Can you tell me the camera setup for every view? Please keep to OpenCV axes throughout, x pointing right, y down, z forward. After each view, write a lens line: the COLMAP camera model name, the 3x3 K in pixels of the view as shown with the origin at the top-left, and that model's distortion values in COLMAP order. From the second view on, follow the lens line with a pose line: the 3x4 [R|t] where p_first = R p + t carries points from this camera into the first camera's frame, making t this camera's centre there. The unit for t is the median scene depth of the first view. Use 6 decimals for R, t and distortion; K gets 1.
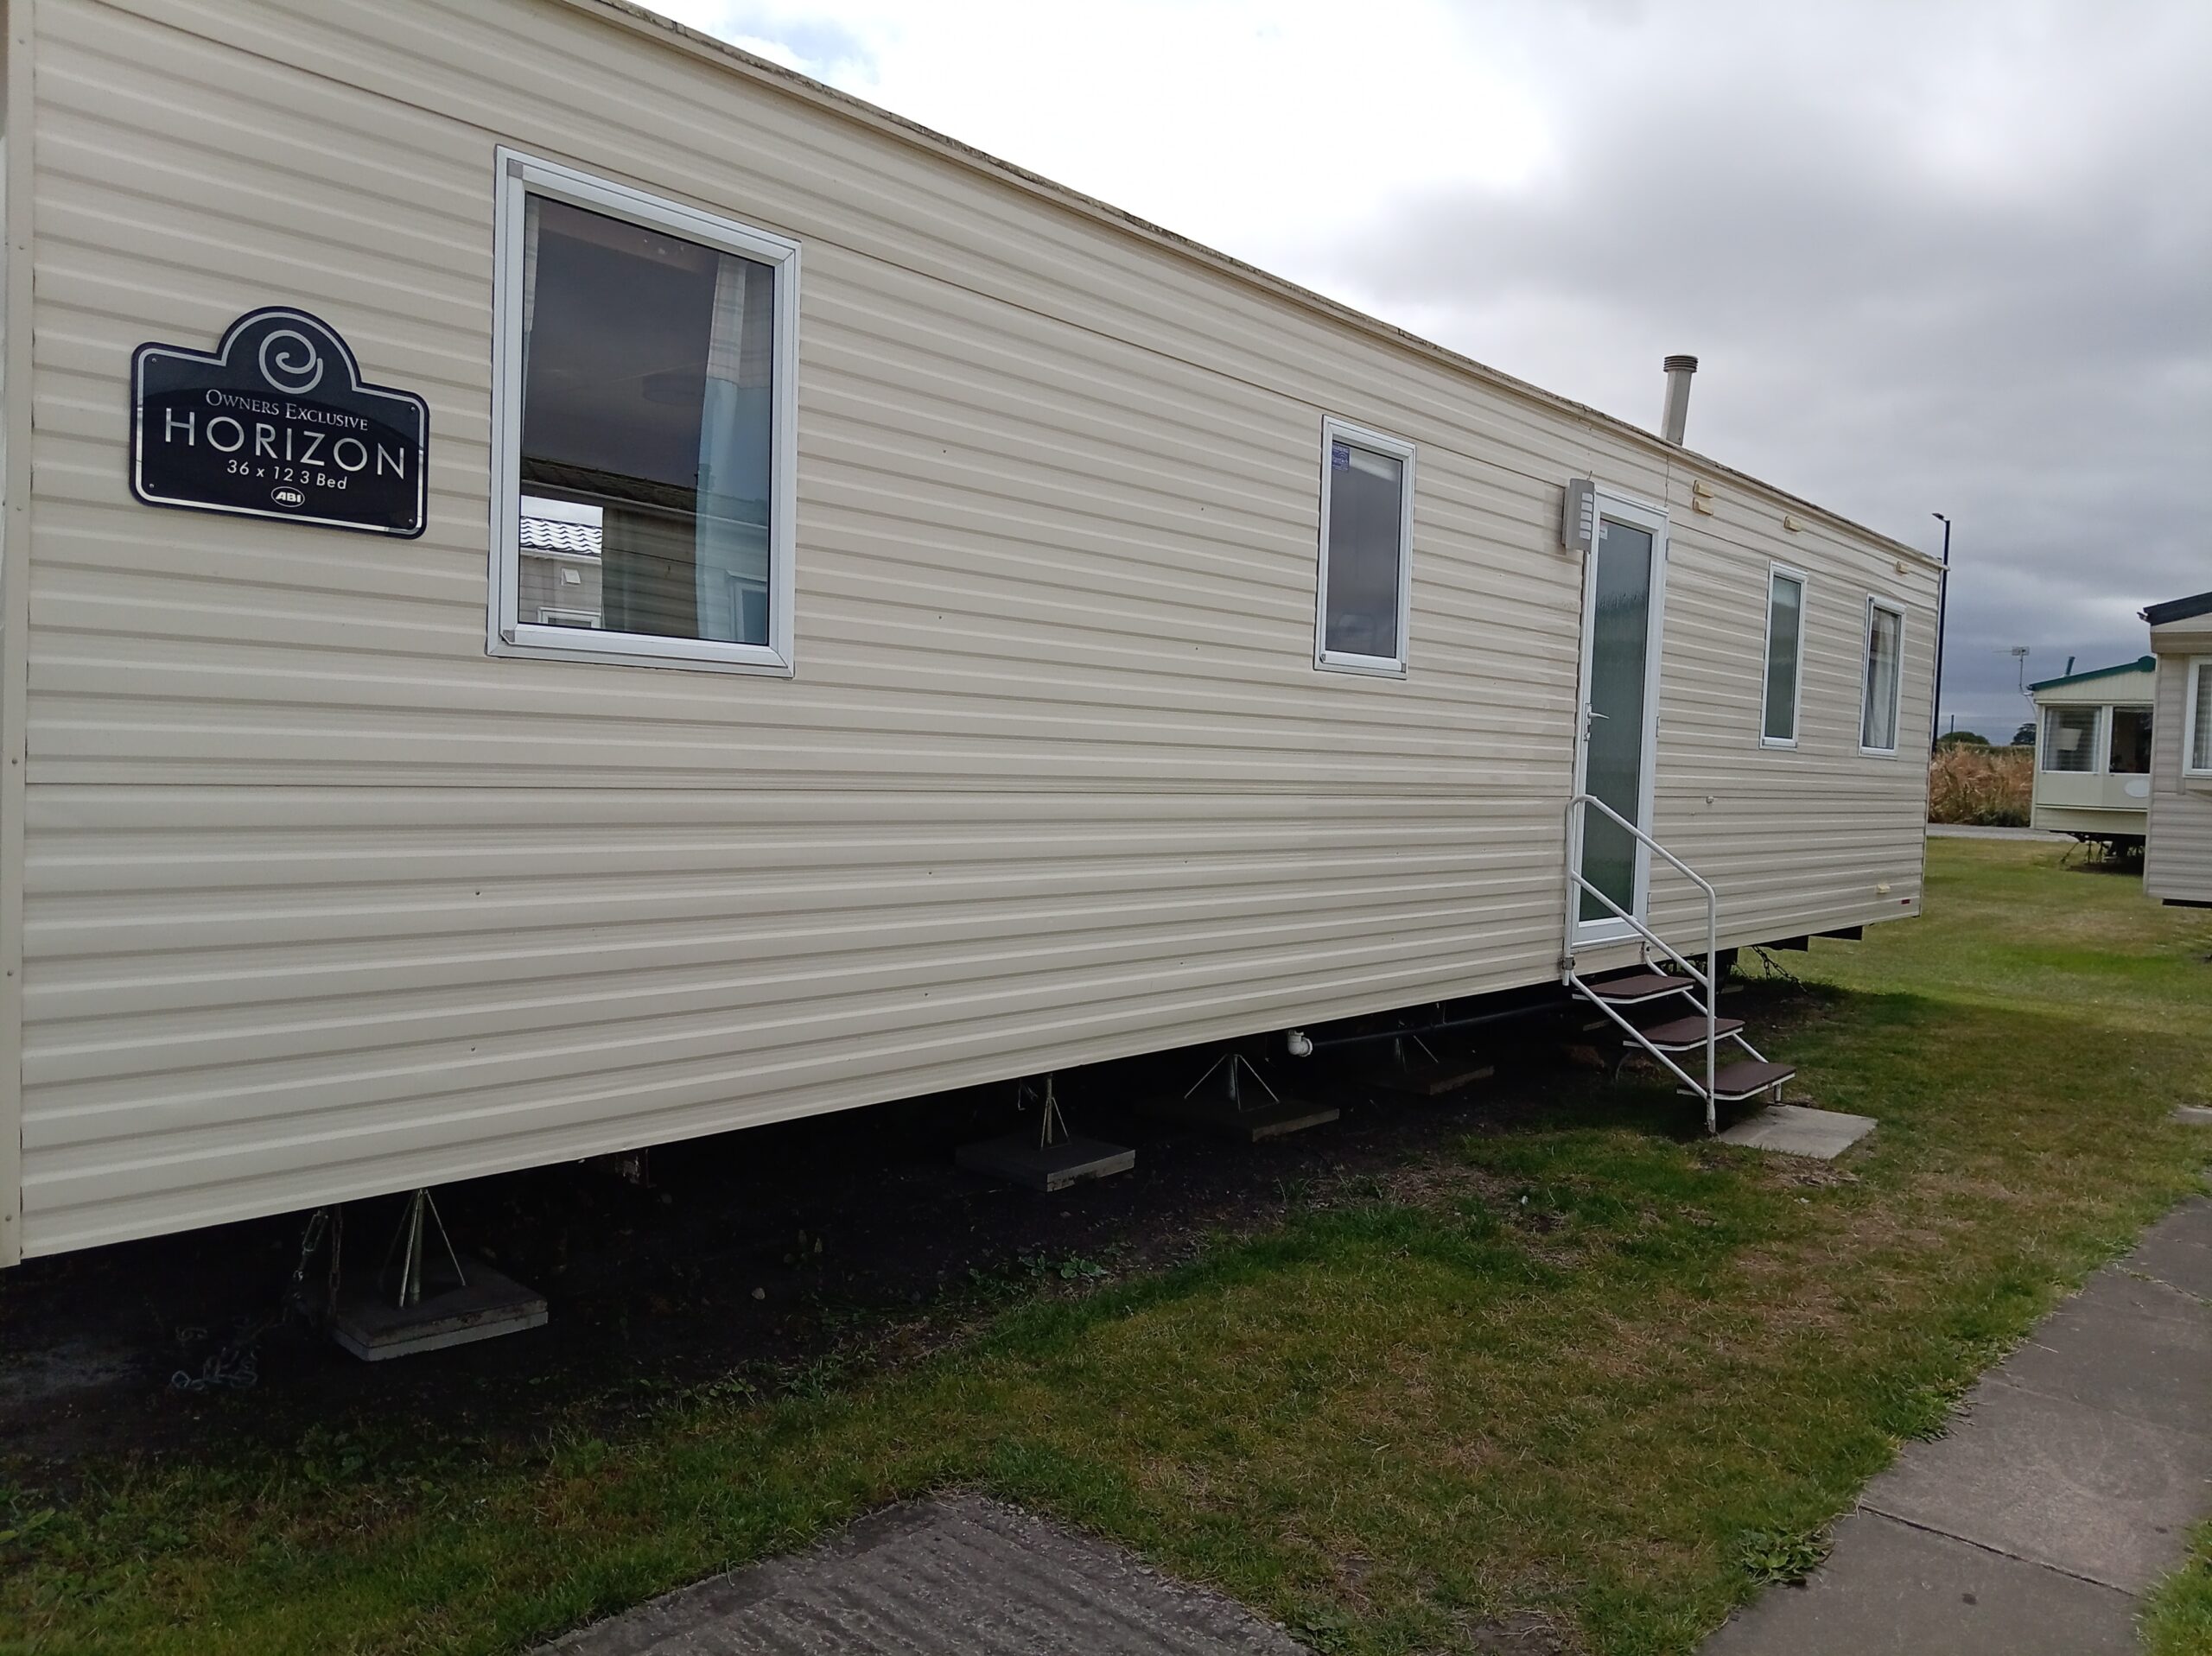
lens RADIAL K [[1652.5, 0, 1105.8], [0, 1652.5, 828.6], [0, 0, 1]] dist [0.037637, -0.083097]
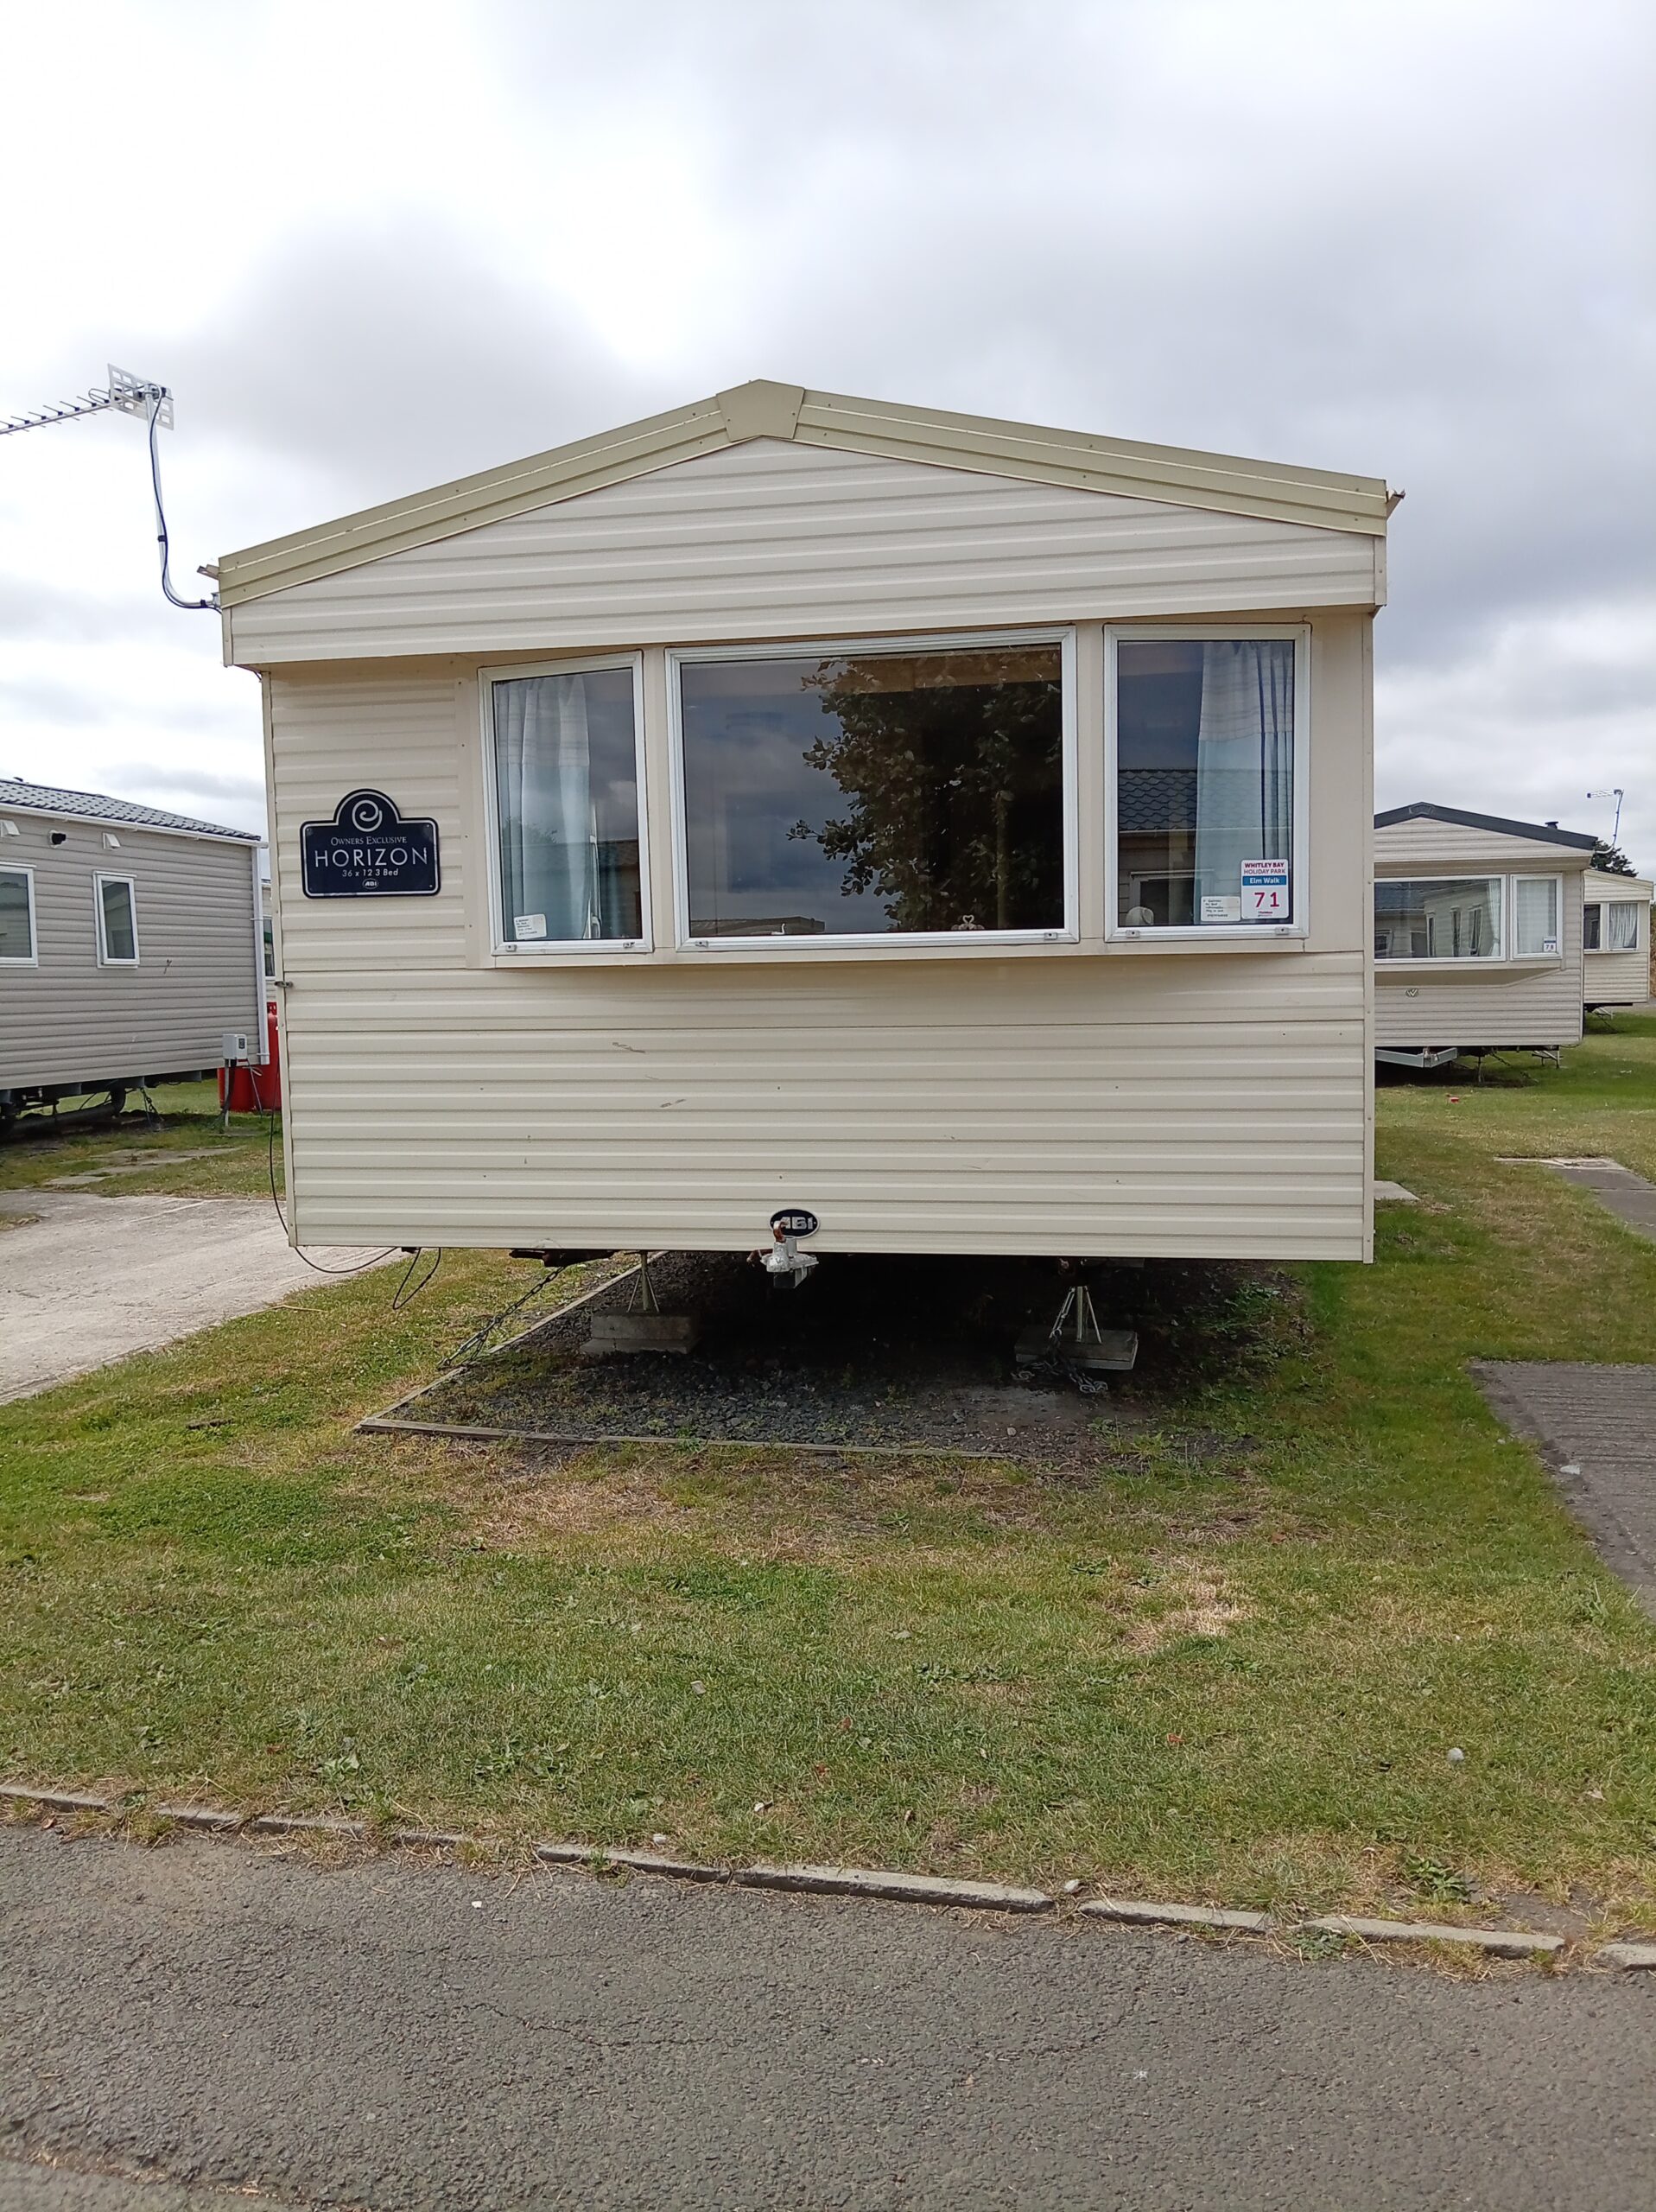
lens RADIAL K [[1652.5, 0, 829.8], [0, 1652.5, 1105.2], [0, 0, 1]] dist [0.037637, -0.083097]
pose [[0.472498, 0.019845, -0.881108, 1.524386], [-0.005288, 0.999792, 0.019682, 0.023715], [0.881316, -0.004641, 0.472505, 0.544620]]
